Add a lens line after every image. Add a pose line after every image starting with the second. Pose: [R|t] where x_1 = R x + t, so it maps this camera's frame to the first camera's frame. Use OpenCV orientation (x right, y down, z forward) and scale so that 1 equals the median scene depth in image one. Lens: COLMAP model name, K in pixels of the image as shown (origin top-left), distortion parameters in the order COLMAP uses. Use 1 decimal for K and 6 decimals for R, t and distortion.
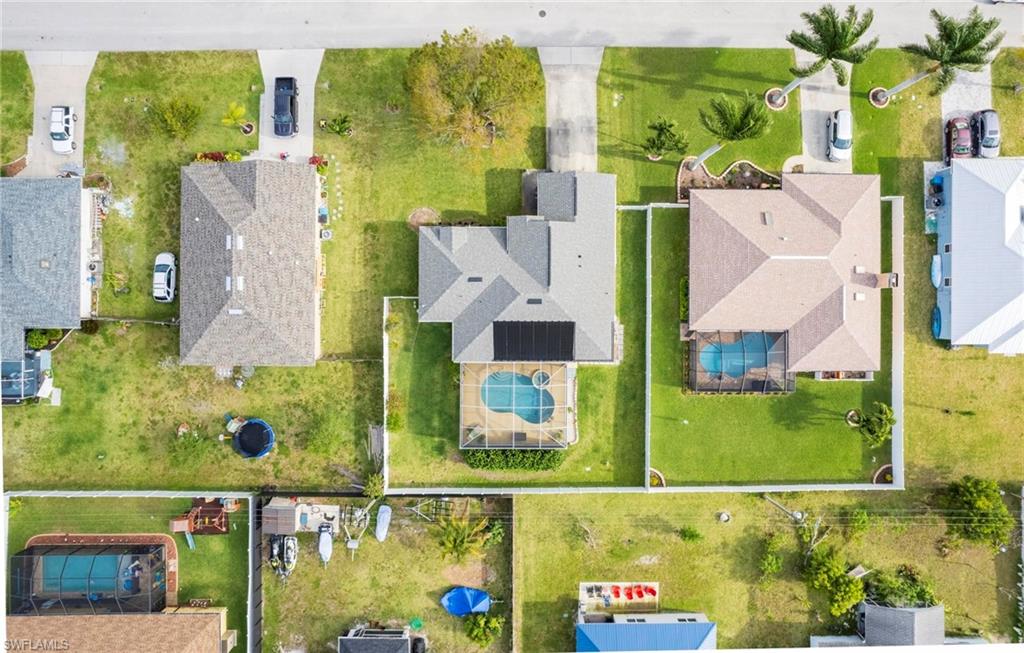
lens RADIAL K [[656.0, 0, 515.0], [0, 656.0, 315.3], [0, 0, 1]] dist [-0.074764, 0.071107]
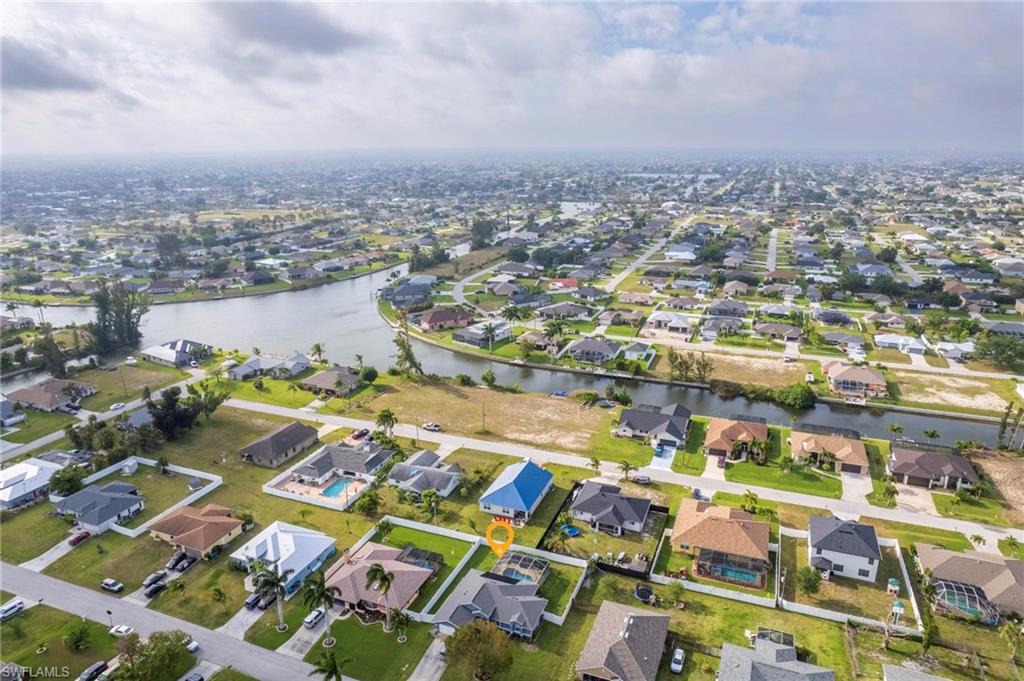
lens RADIAL K [[656.6, 0, 512.0], [0, 656.6, 340.5], [0, 0, 1]] dist [-0.077104, 0.074115]
pose [[-0.930060, -0.107602, 0.351297, -0.646967], [0.367407, -0.273396, 0.888970, -1.576161], [0.000388, 0.955864, 0.293808, -0.374247]]
